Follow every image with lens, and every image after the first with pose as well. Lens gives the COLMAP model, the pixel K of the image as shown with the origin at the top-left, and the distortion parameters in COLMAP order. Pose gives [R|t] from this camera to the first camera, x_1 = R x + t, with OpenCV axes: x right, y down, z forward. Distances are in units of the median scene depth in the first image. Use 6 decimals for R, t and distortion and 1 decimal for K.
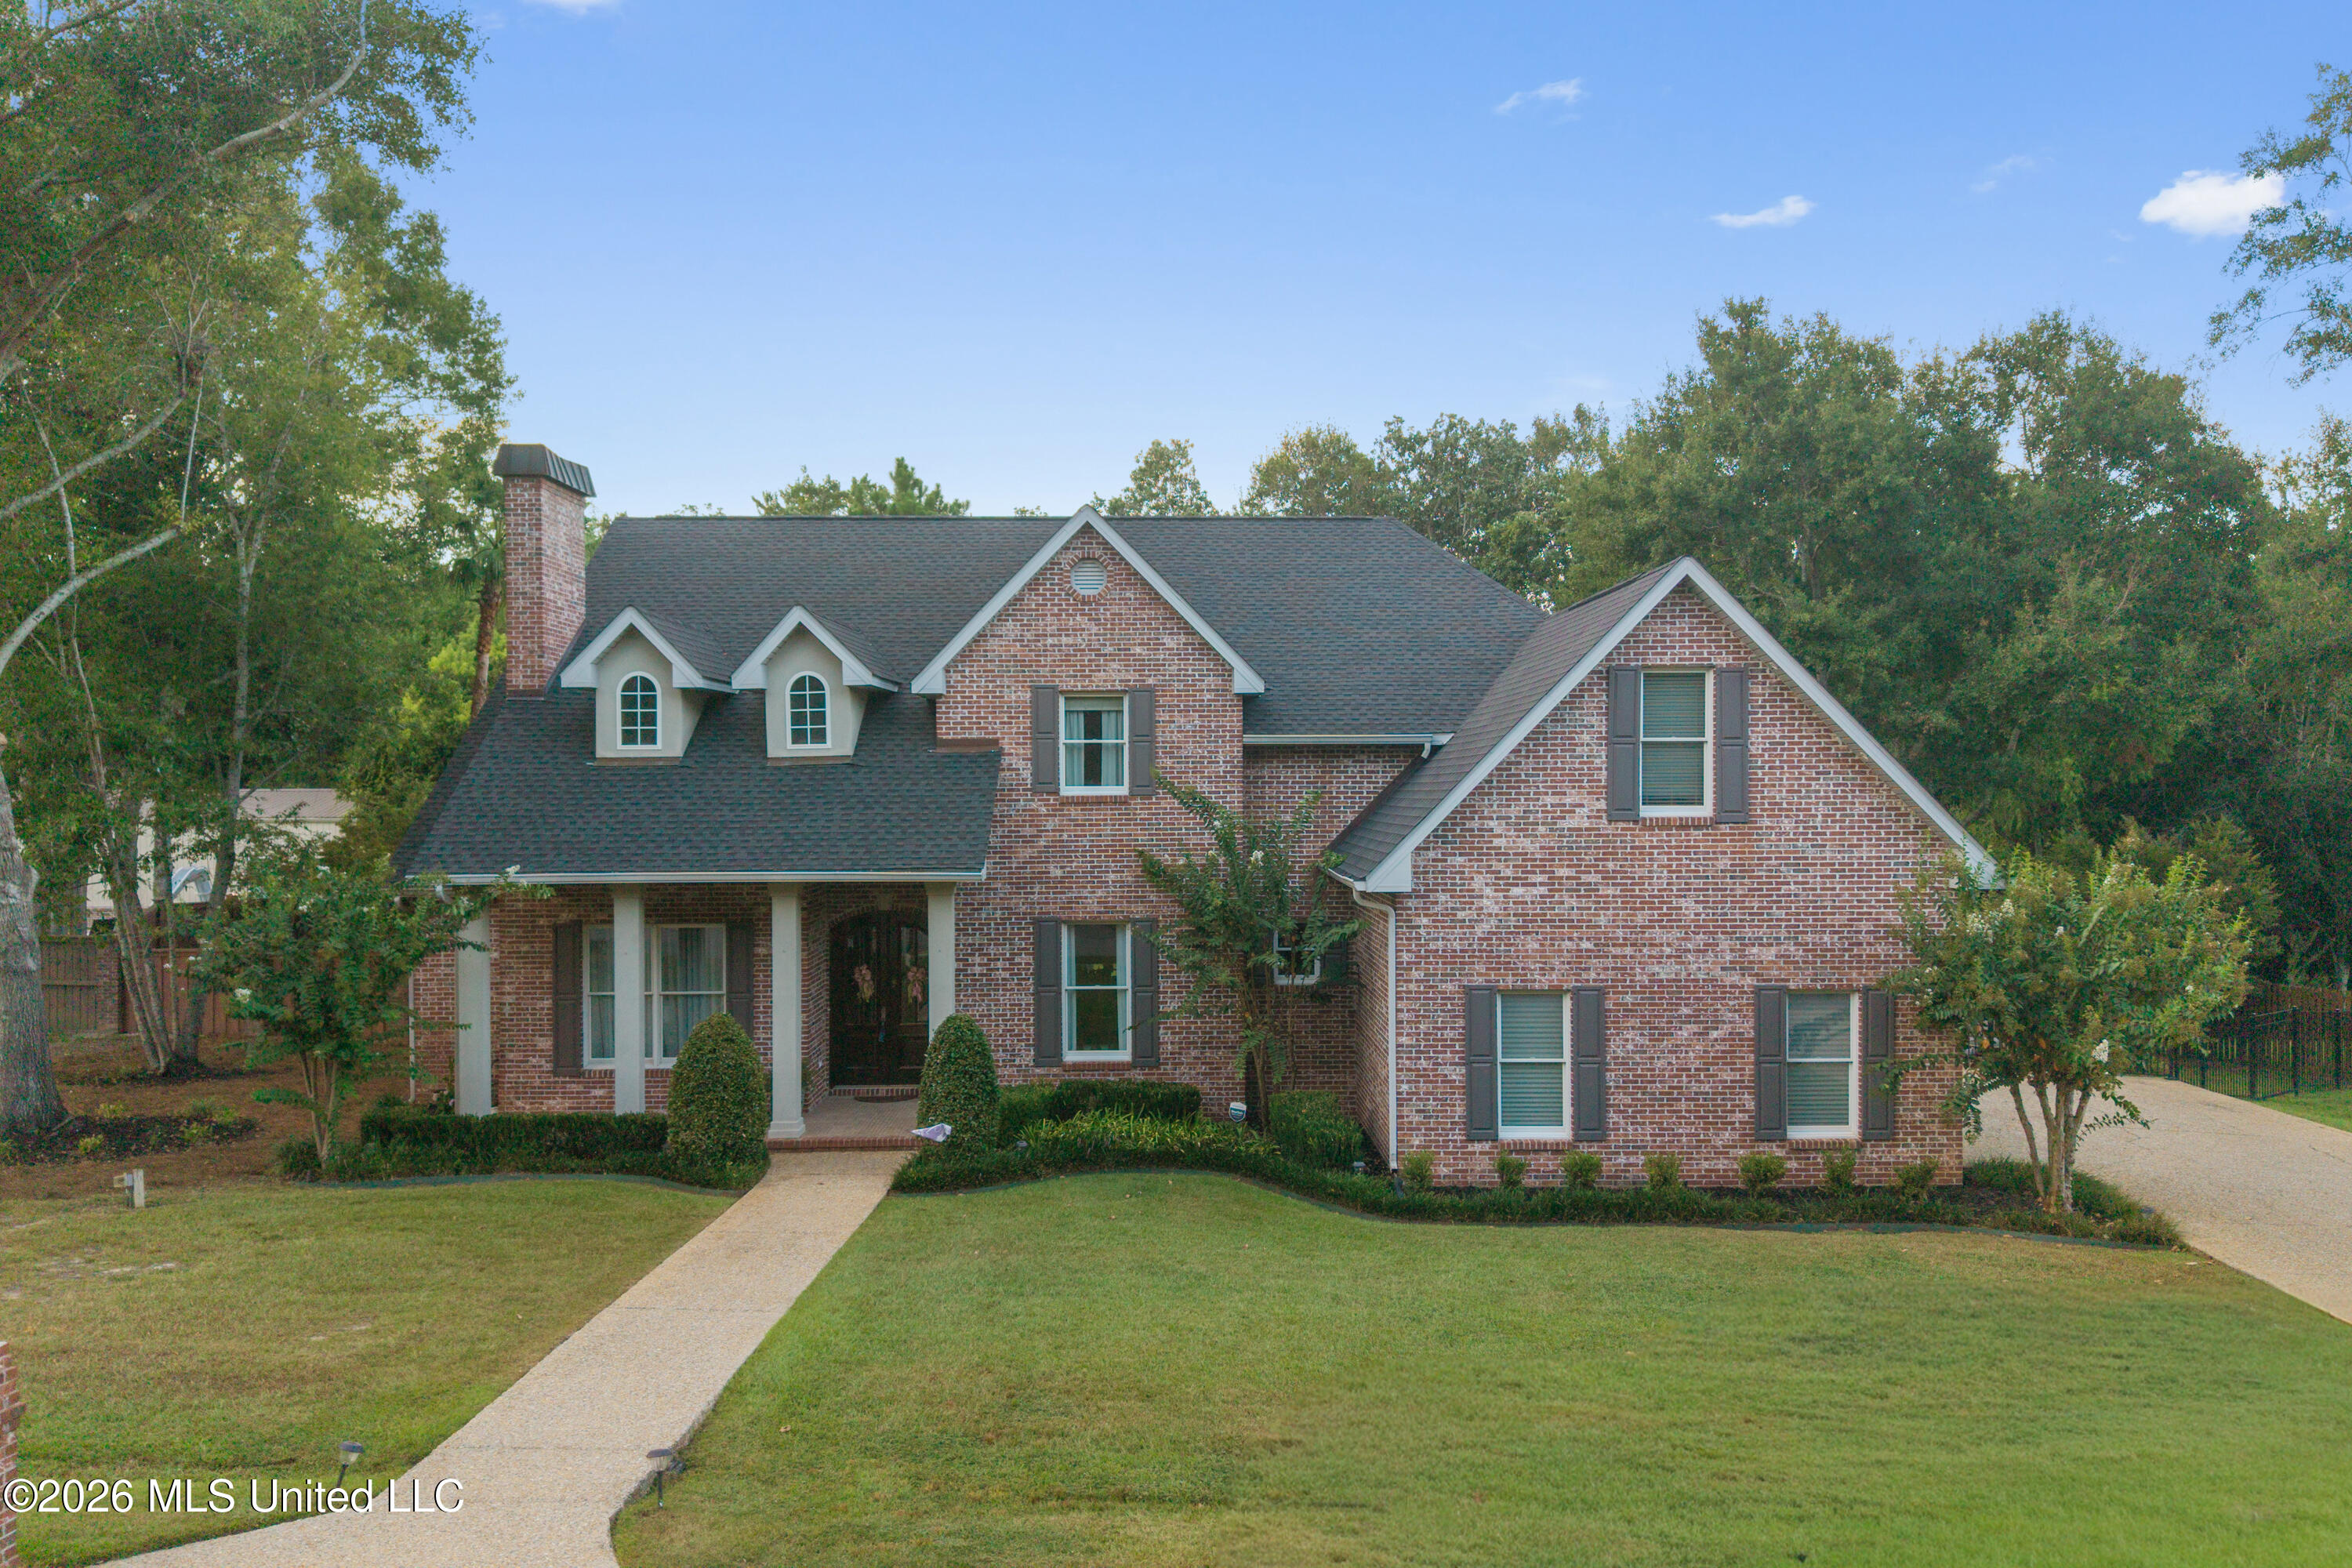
lens RADIAL K [[1914.2, 0, 1170.2], [0, 1914.2, 782.8], [0, 0, 1]] dist [0.070483, -0.084829]
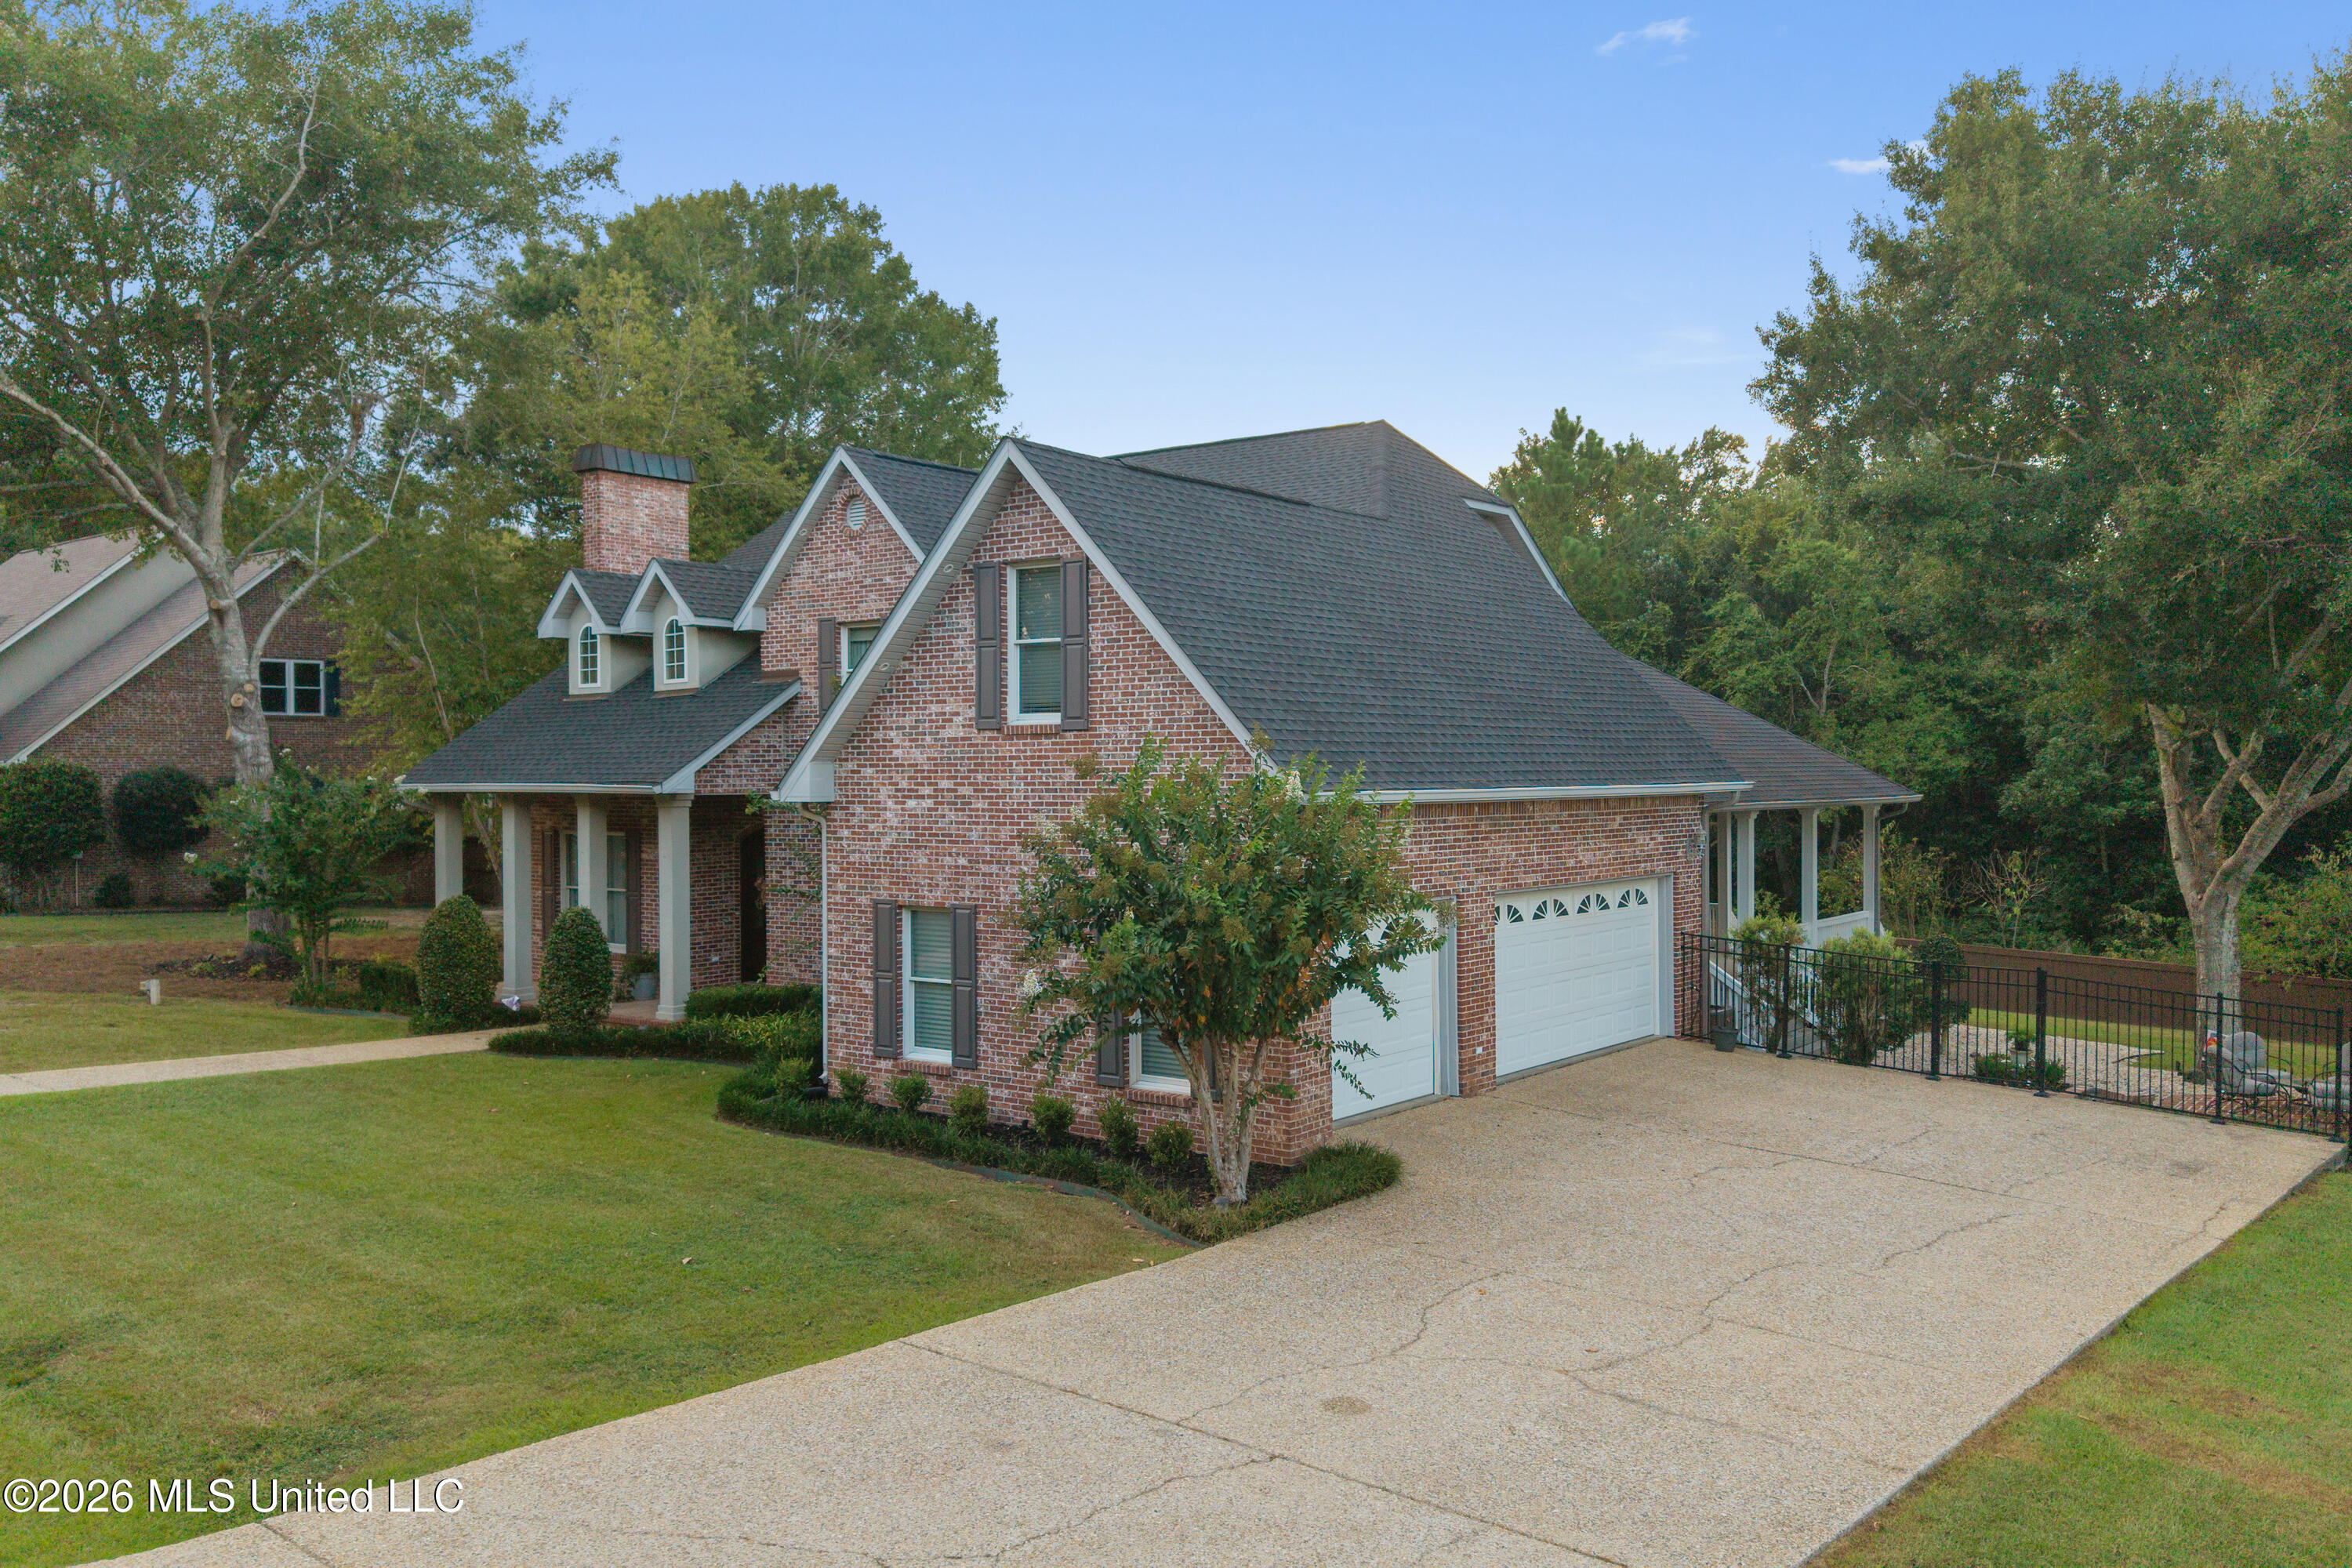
lens RADIAL K [[1914.2, 0, 1170.2], [0, 1914.2, 782.8], [0, 0, 1]] dist [0.070483, -0.084829]
pose [[0.784637, 0.004793, -0.619936, 0.875806], [0.001680, 0.999950, 0.009858, 0.036331], [0.619953, -0.008777, 0.784590, 0.320650]]
